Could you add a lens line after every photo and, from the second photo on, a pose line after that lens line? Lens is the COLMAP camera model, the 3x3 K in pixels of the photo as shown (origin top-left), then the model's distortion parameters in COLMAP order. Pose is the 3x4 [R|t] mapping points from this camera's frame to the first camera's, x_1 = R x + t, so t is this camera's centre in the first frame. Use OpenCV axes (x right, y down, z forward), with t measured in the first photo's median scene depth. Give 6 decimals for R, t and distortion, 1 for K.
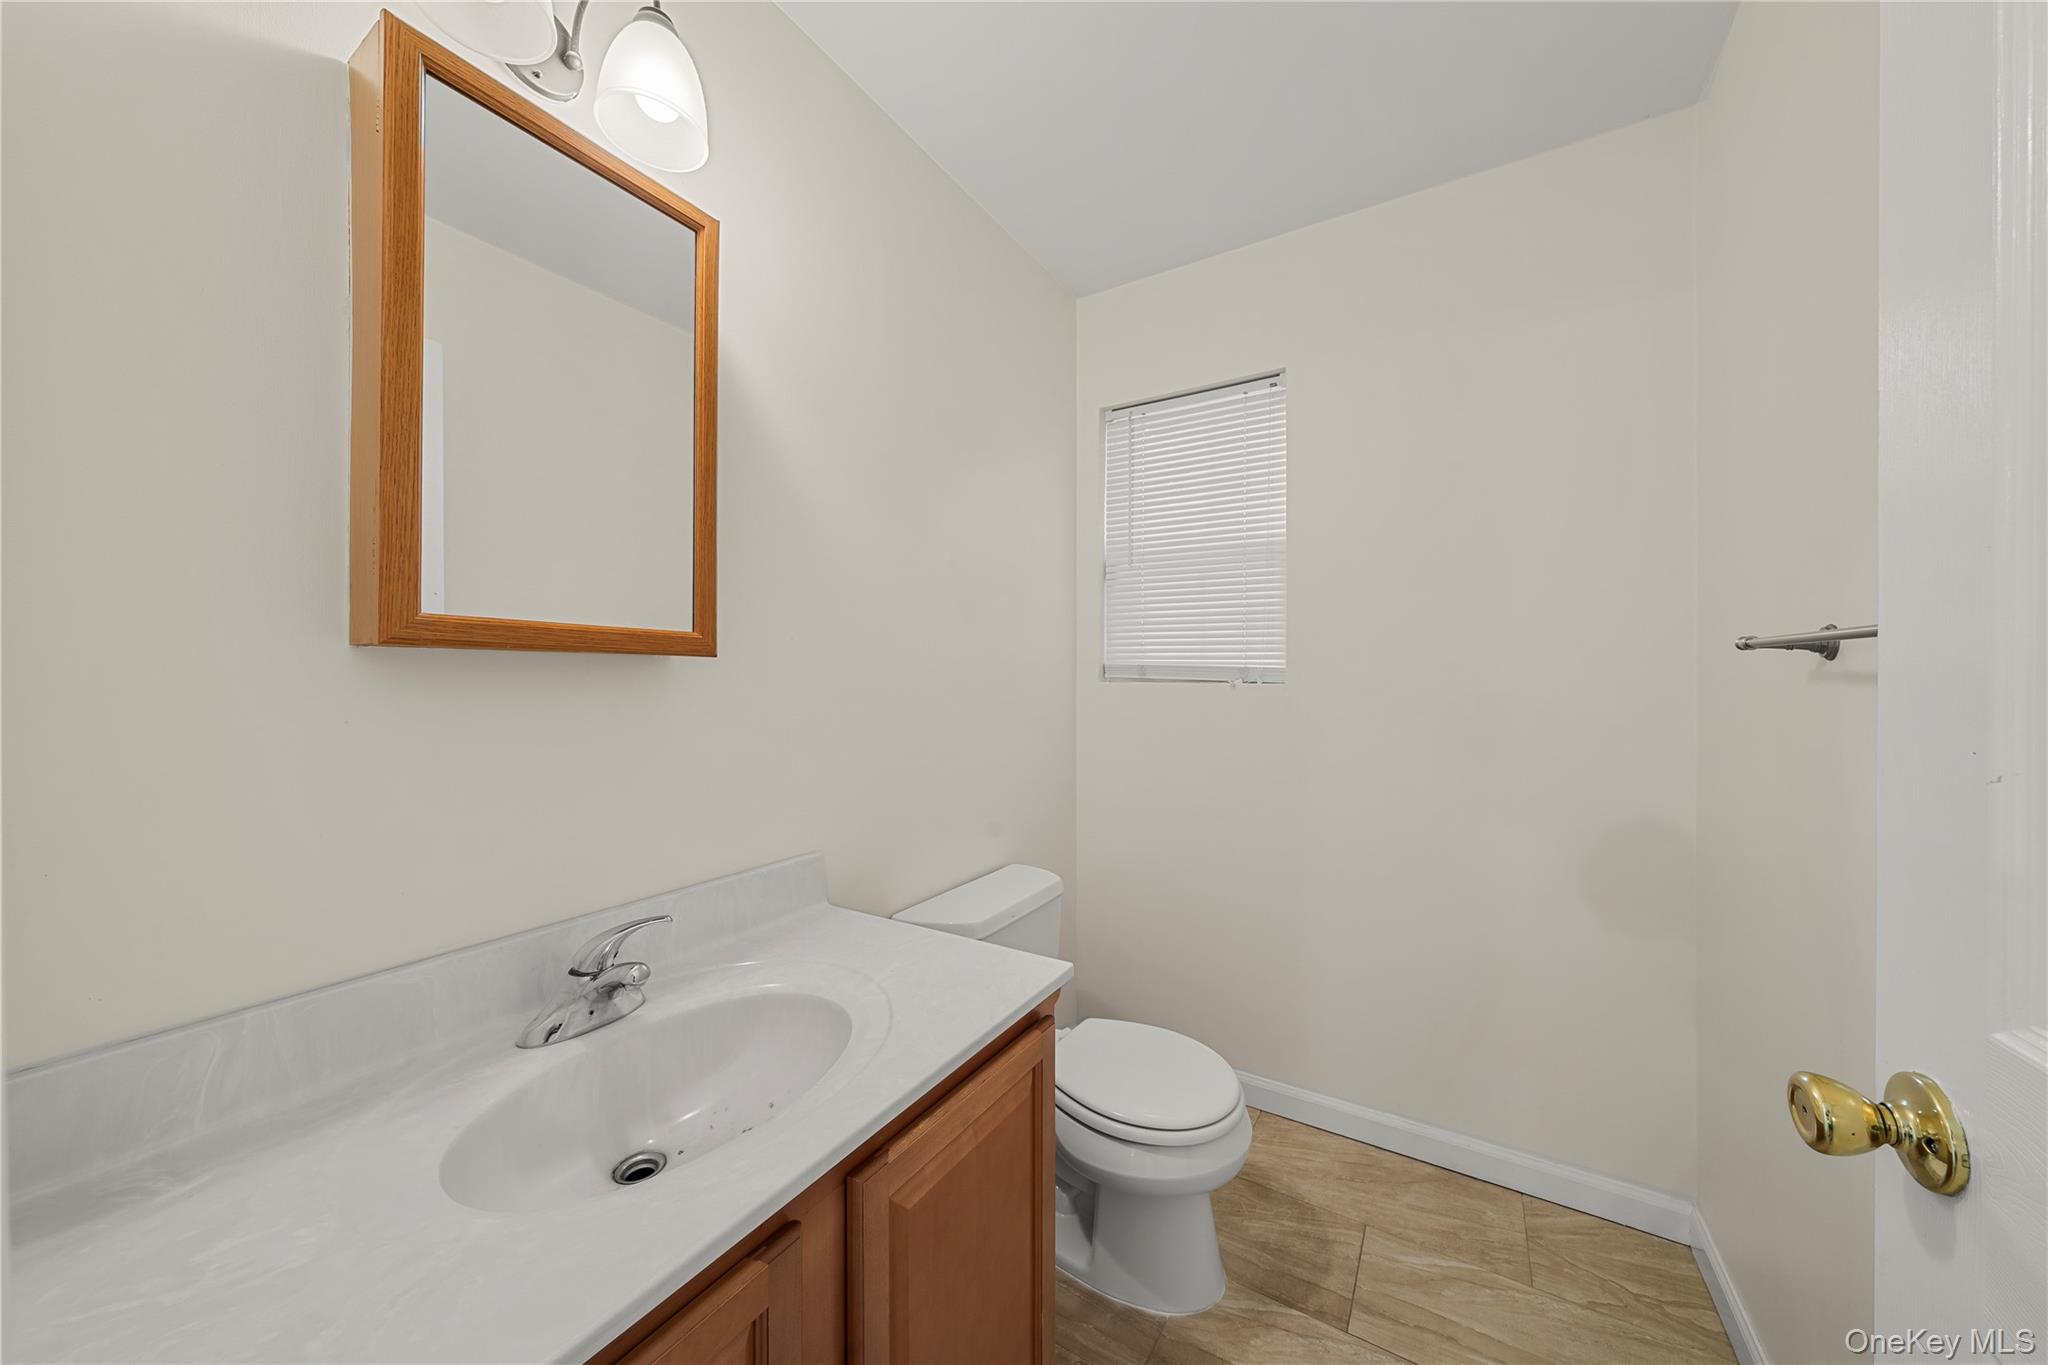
lens RADIAL K [[713.5, 0, 1024.0], [0, 713.5, 682.5], [0, 0, 1]] dist [0.001488, -0.000316]
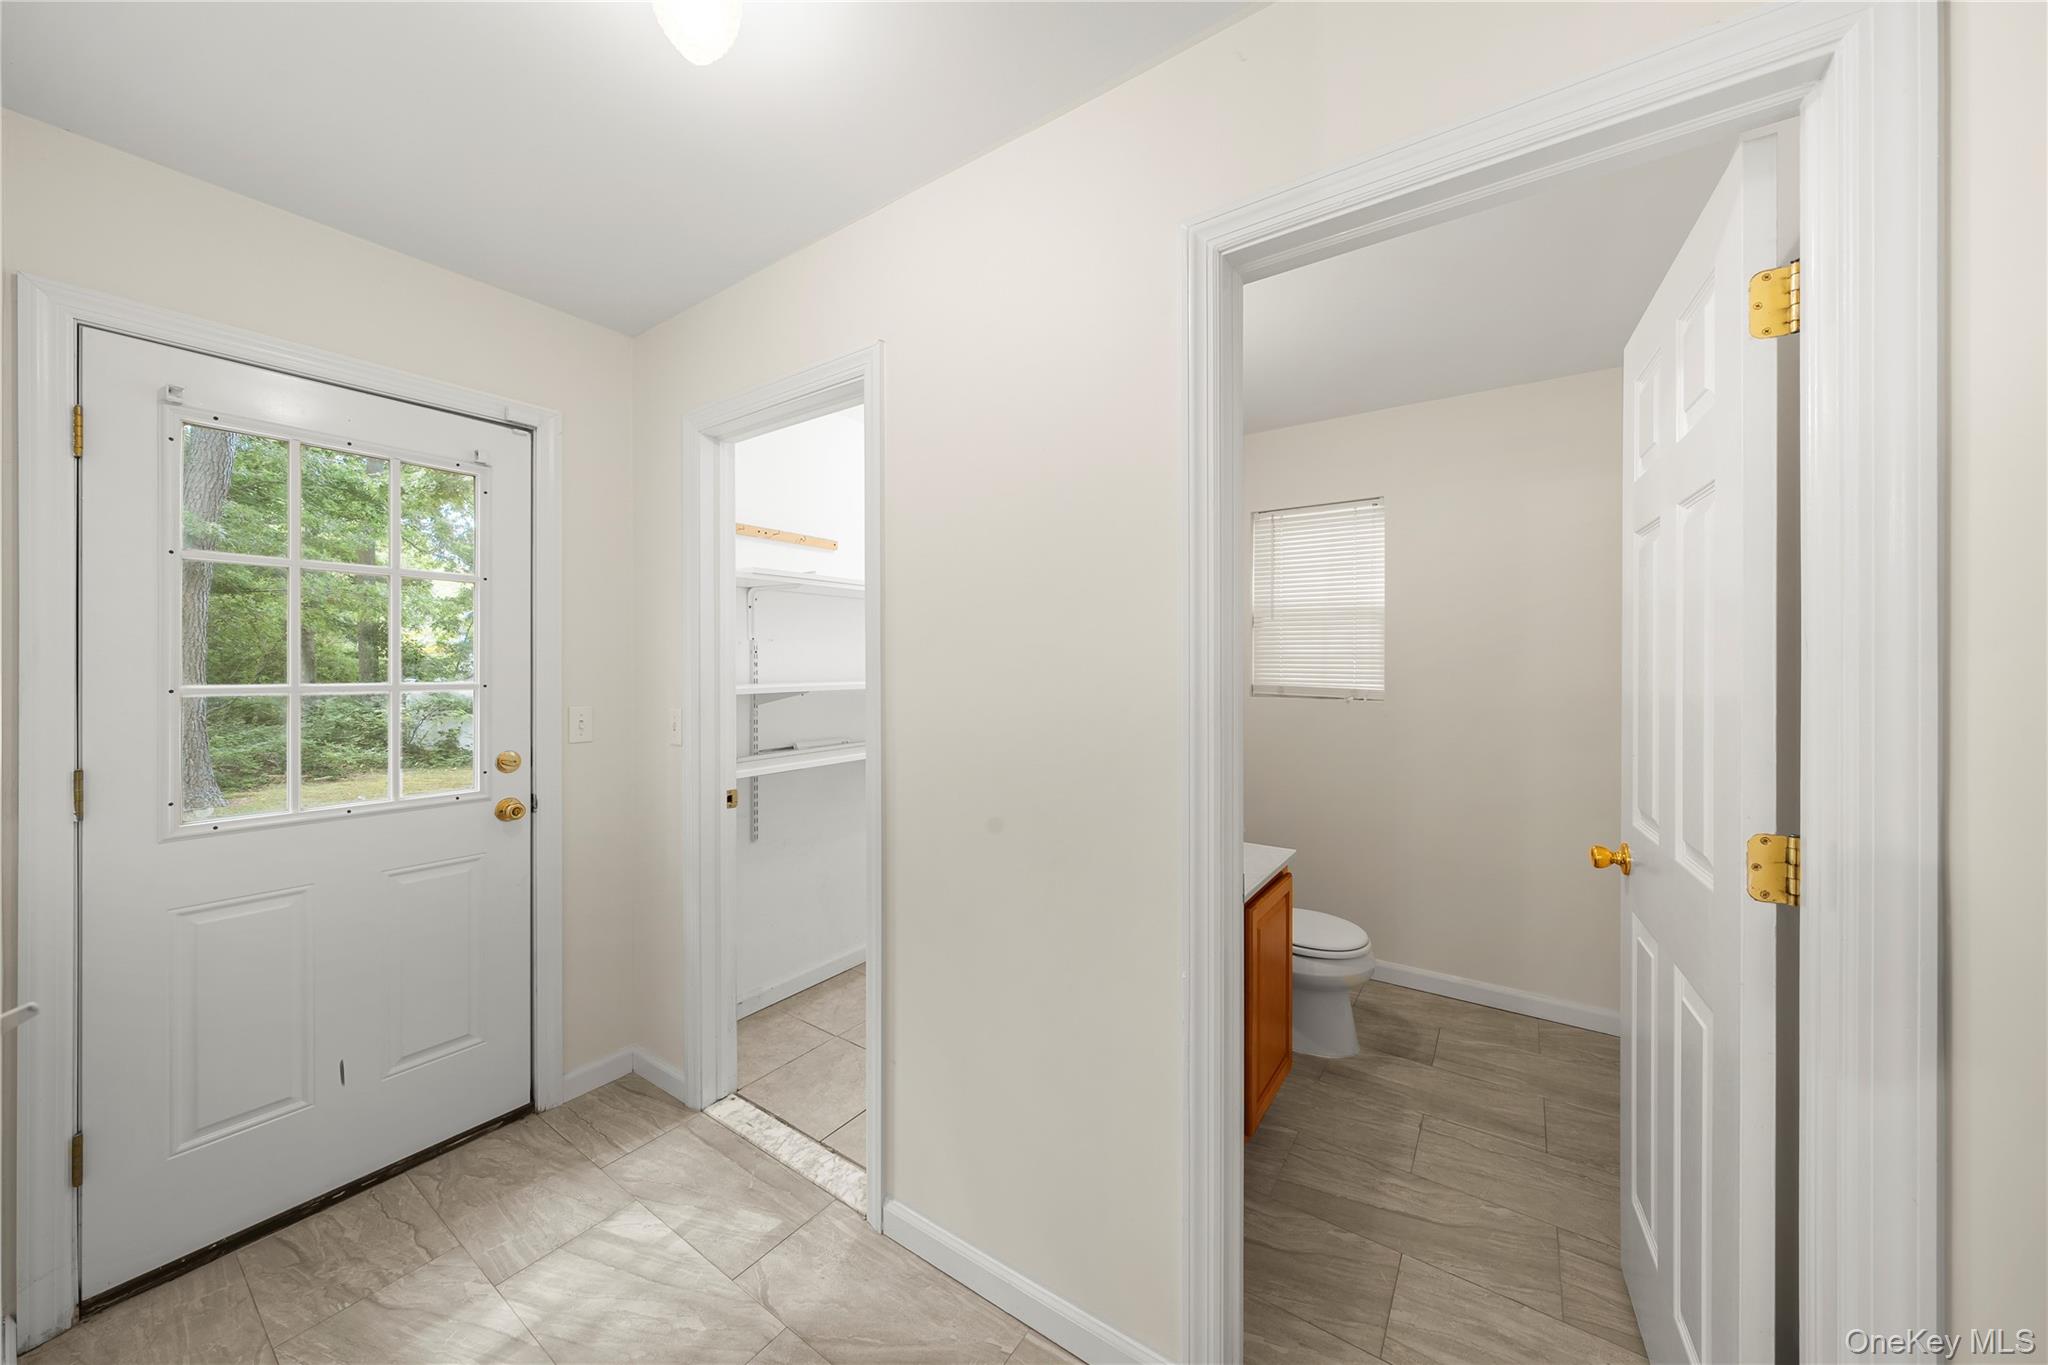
lens RADIAL K [[700.9, 0, 1029.3], [0, 700.9, 675.8], [0, 0, 1]] dist [-0.001742, -0.000062]
pose [[0.998184, -0.000076, -0.060233, -0.354101], [0.000381, 0.999987, 0.005068, -0.070803], [0.060232, -0.005081, 0.998171, -0.638460]]
